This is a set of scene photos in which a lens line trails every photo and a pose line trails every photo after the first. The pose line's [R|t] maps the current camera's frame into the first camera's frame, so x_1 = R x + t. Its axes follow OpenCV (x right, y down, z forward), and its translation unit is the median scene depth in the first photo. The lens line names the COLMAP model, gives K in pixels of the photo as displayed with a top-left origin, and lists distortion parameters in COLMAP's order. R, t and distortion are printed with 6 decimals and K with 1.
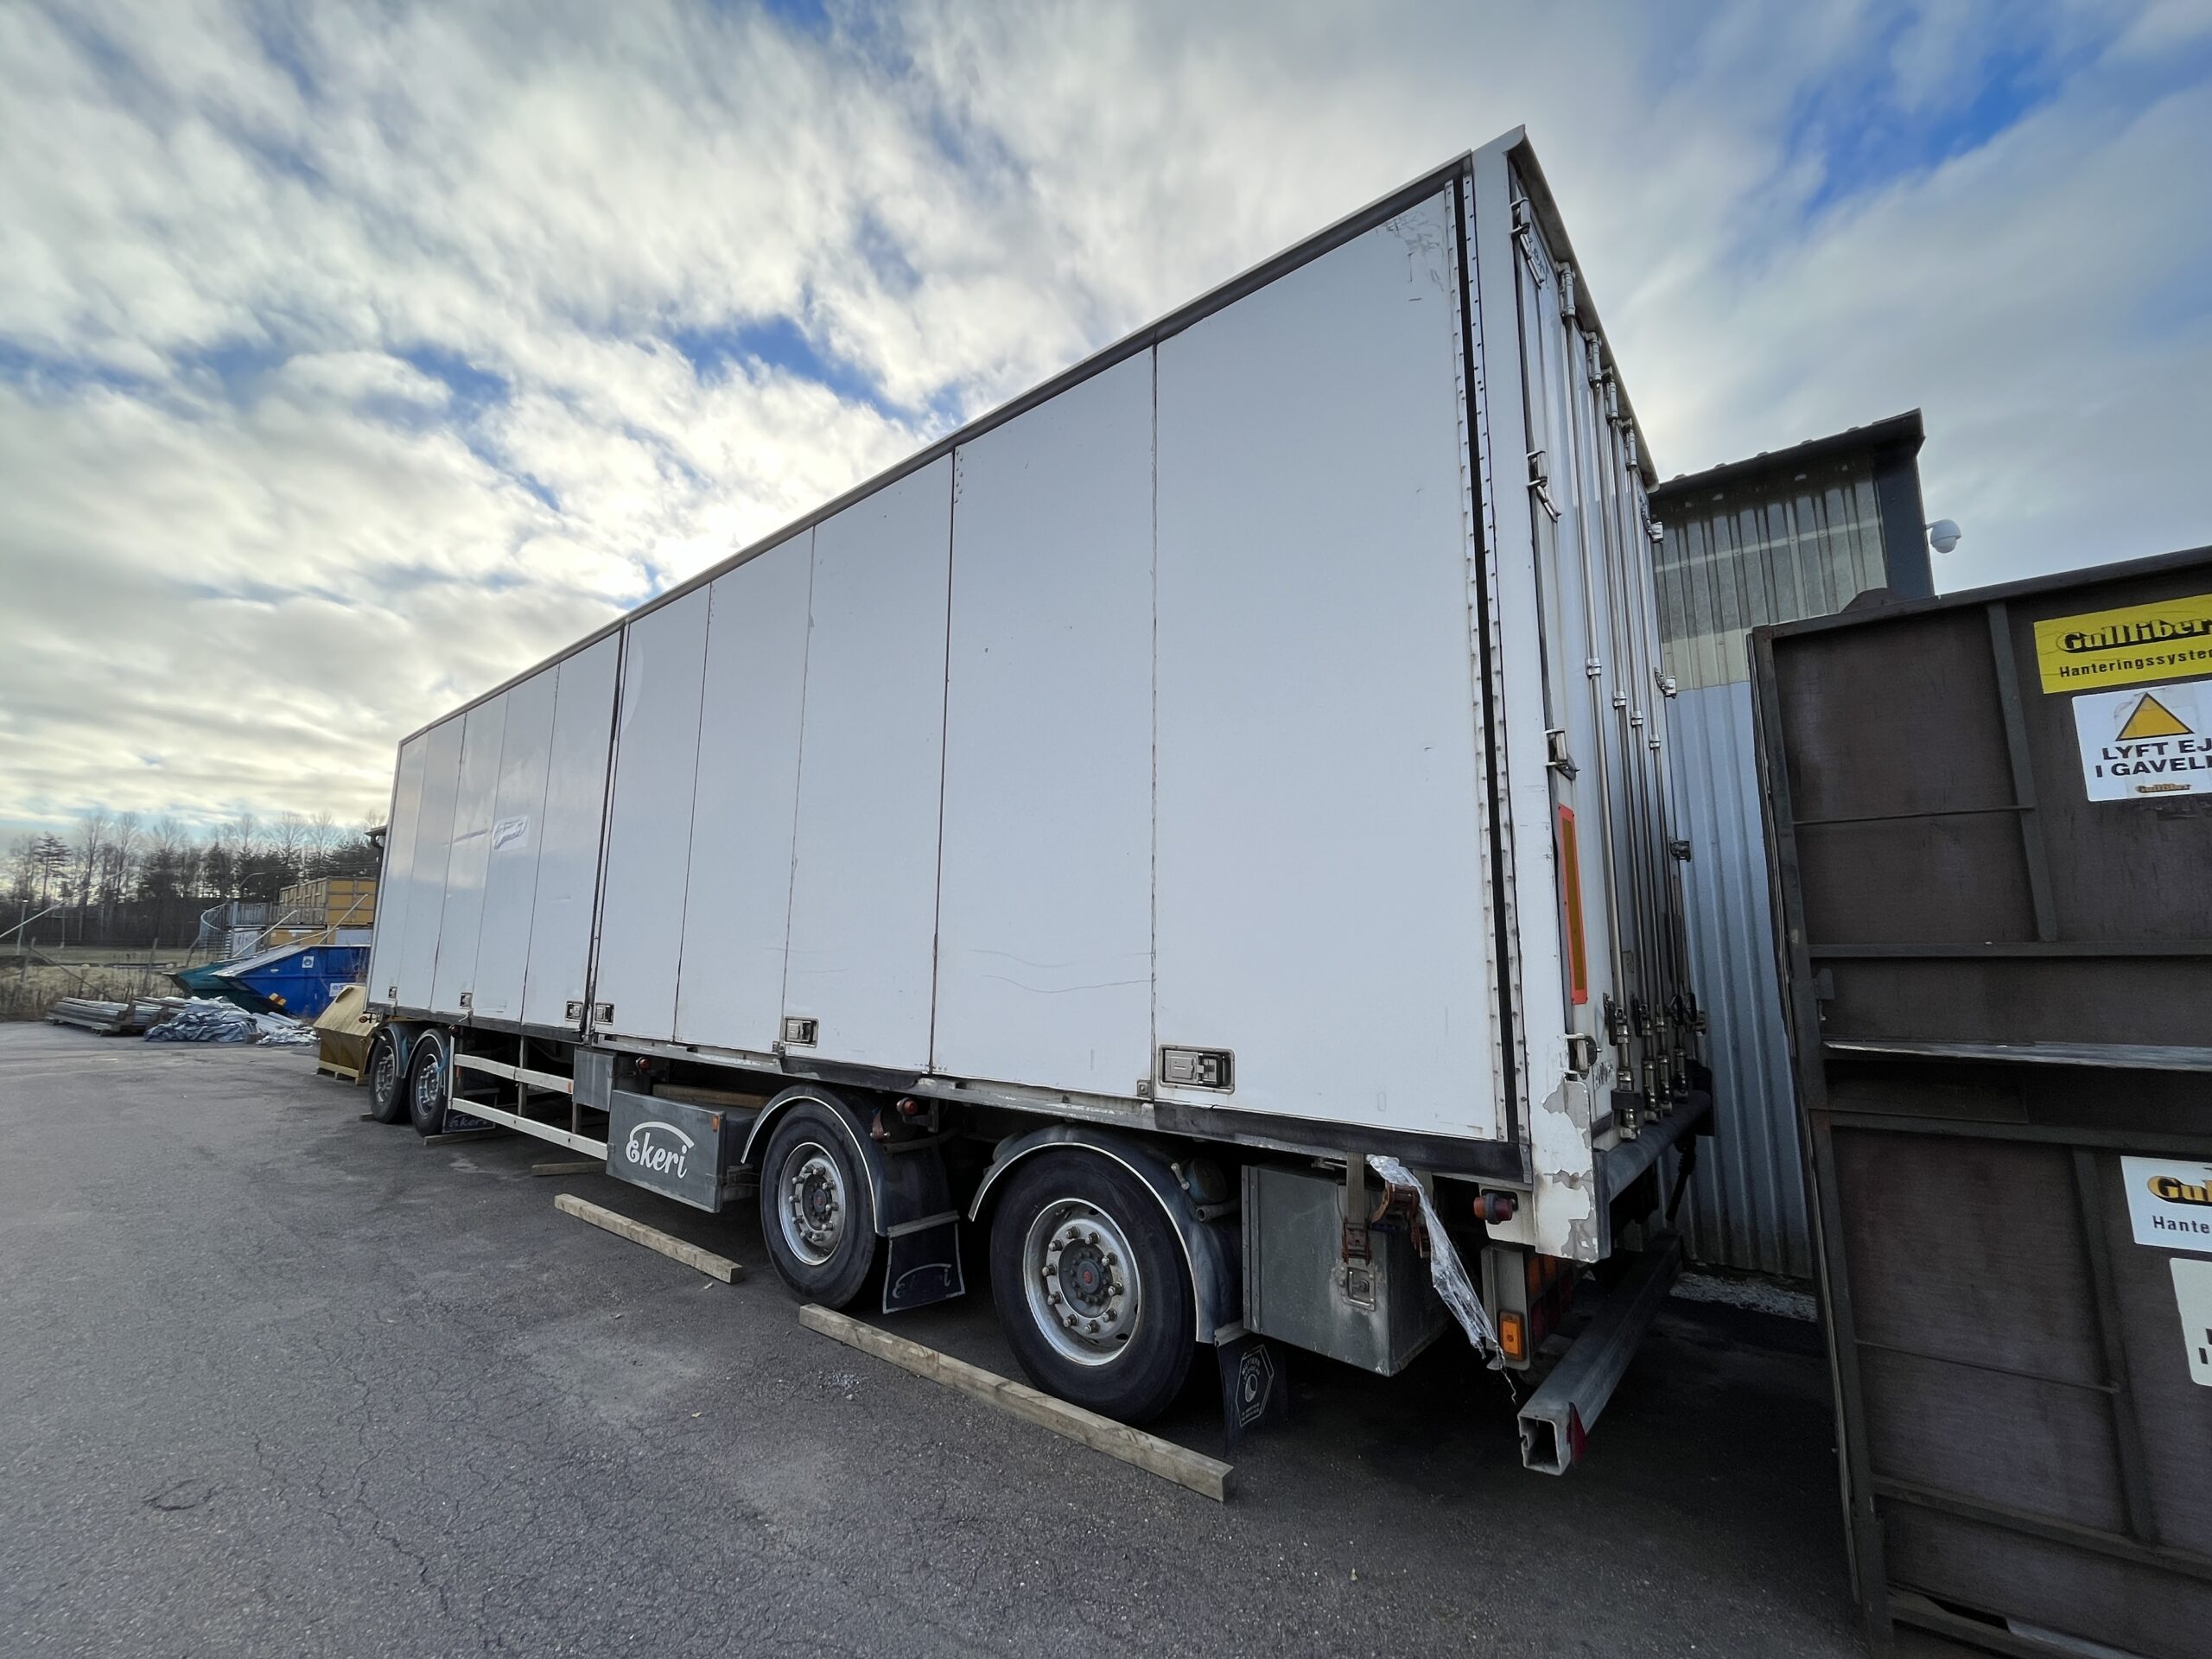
lens RADIAL K [[896.0, 0, 1093.5], [0, 896.0, 833.9], [0, 0, 1]] dist [-0.004100, -0.000171]
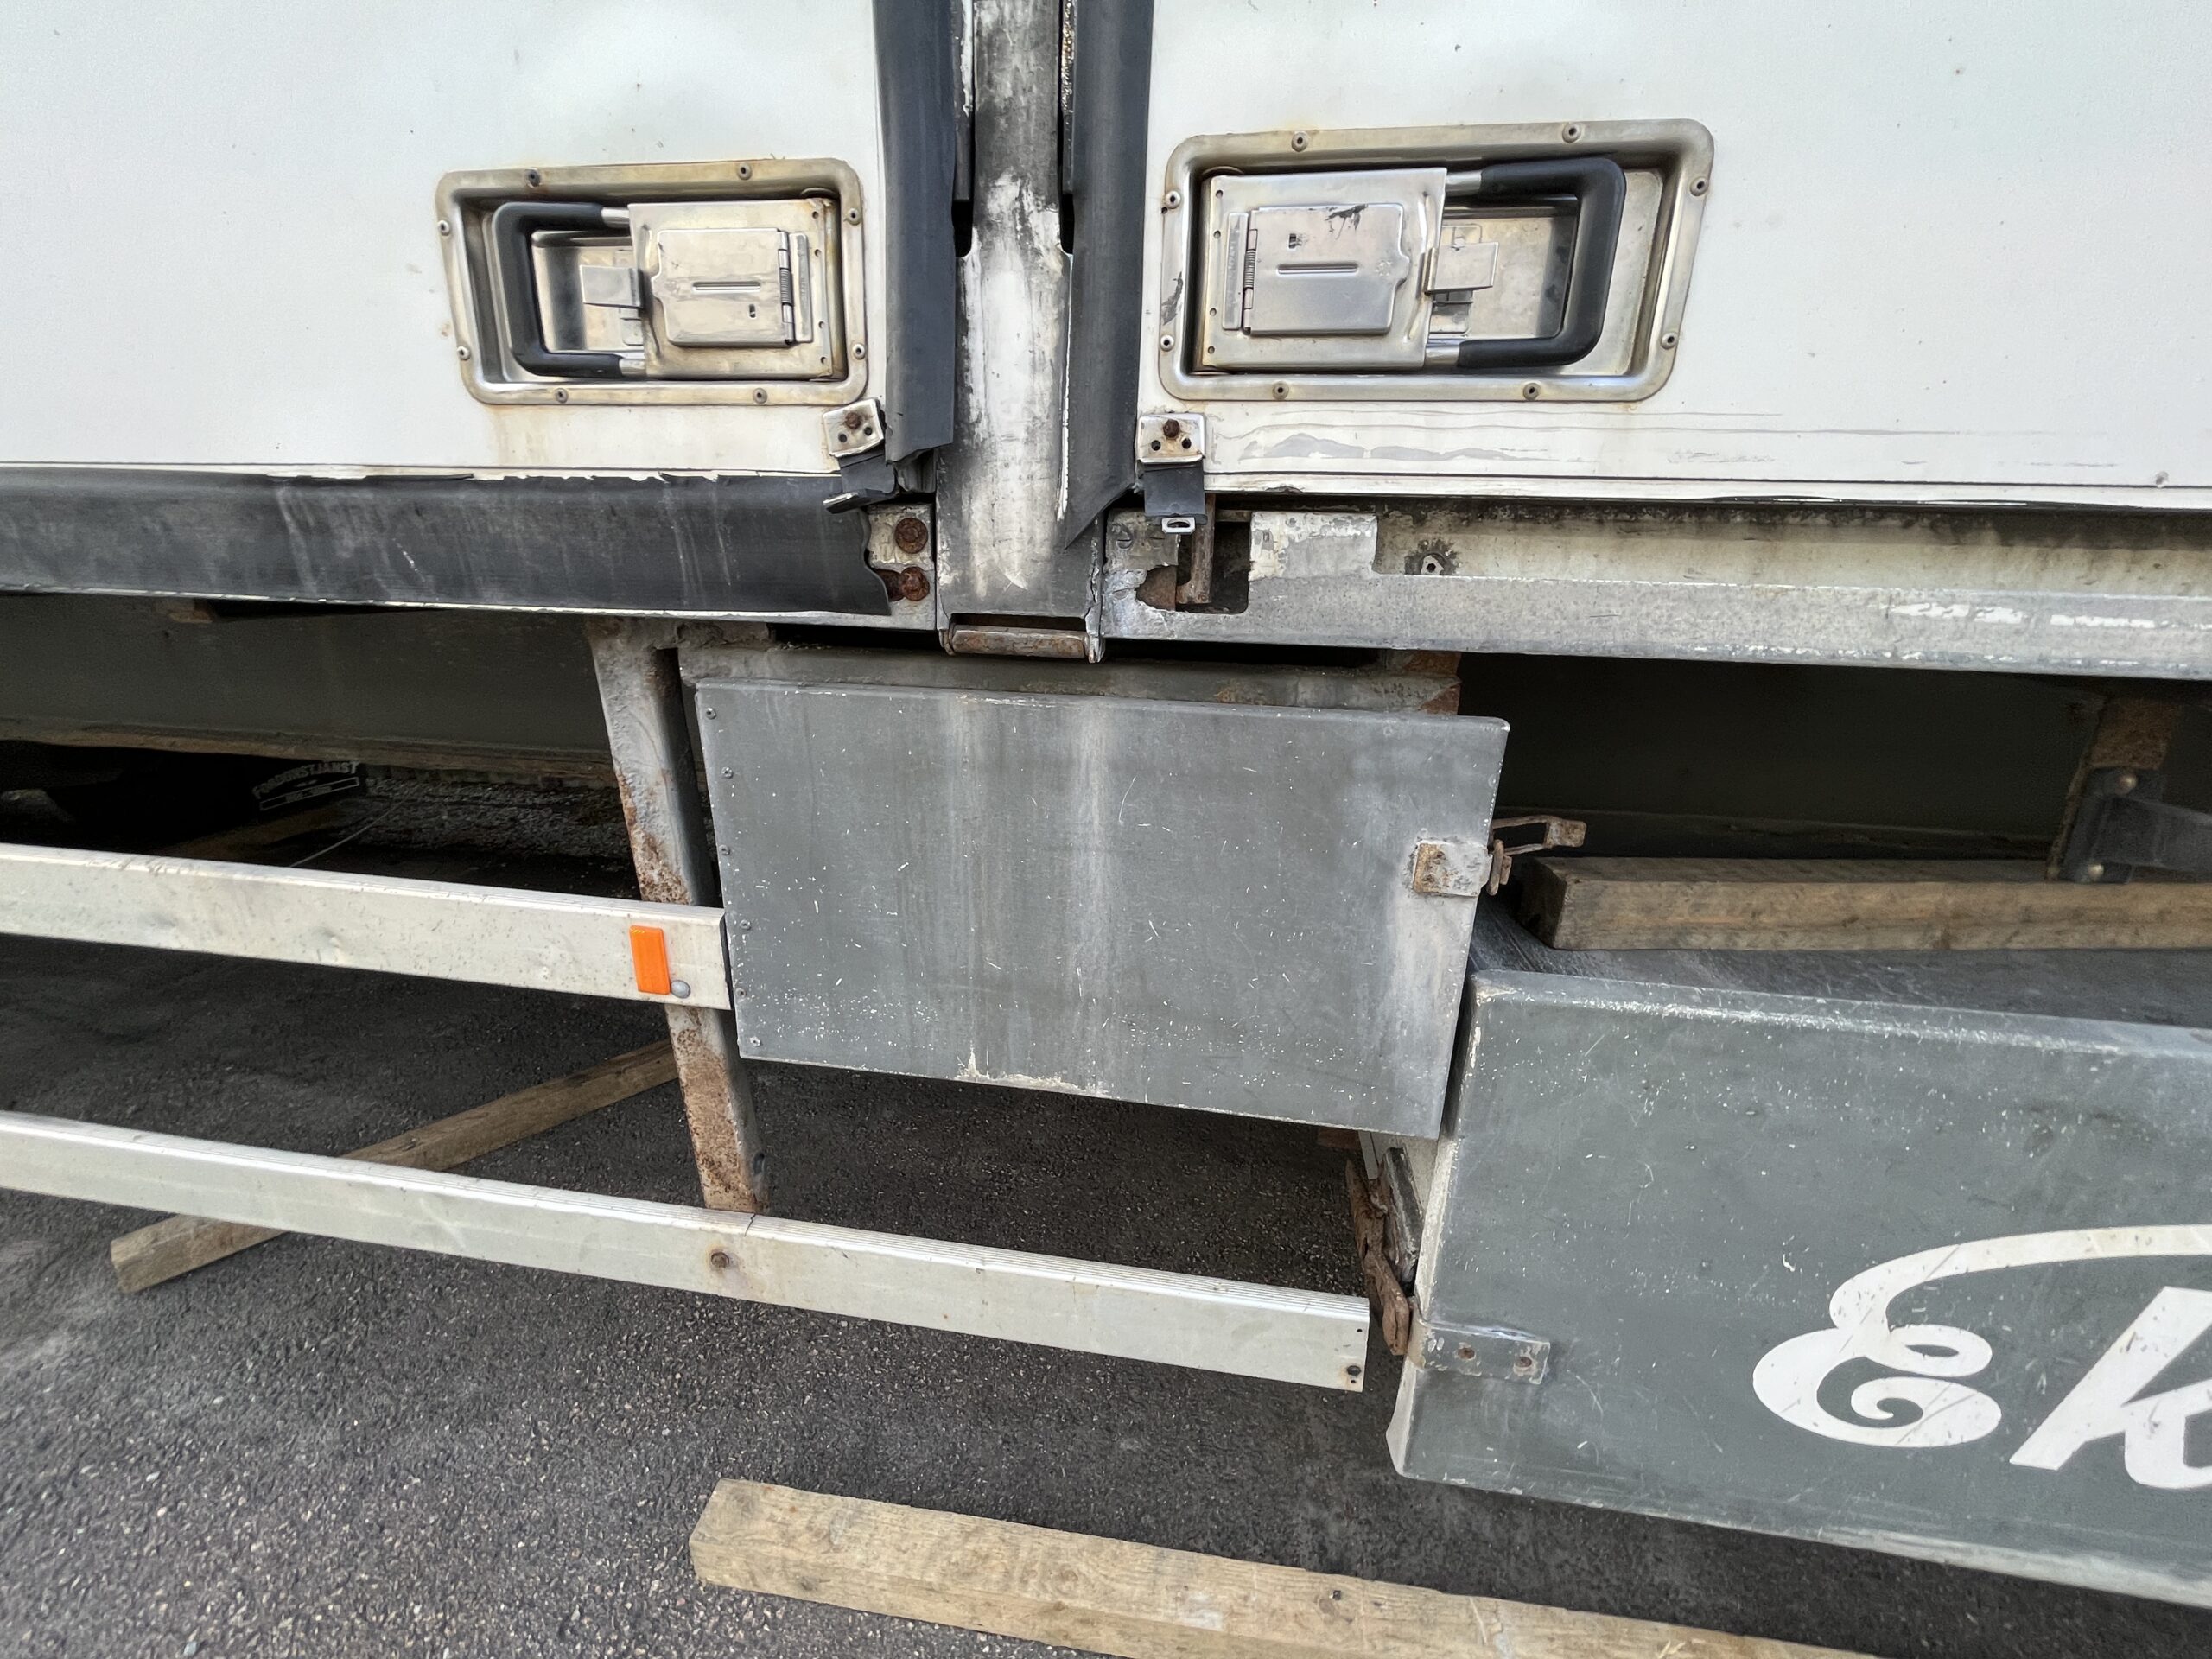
lens RADIAL K [[881.1, 0, 1106.0], [0, 881.1, 829.5], [0, 0, 1]] dist [-0.002770, 0.000239]
pose [[0.856022, -0.136250, 0.498661, -1.225533], [-0.093931, 0.907585, 0.409227, 0.429227], [-0.508334, -0.397147, 0.764114, 1.811330]]
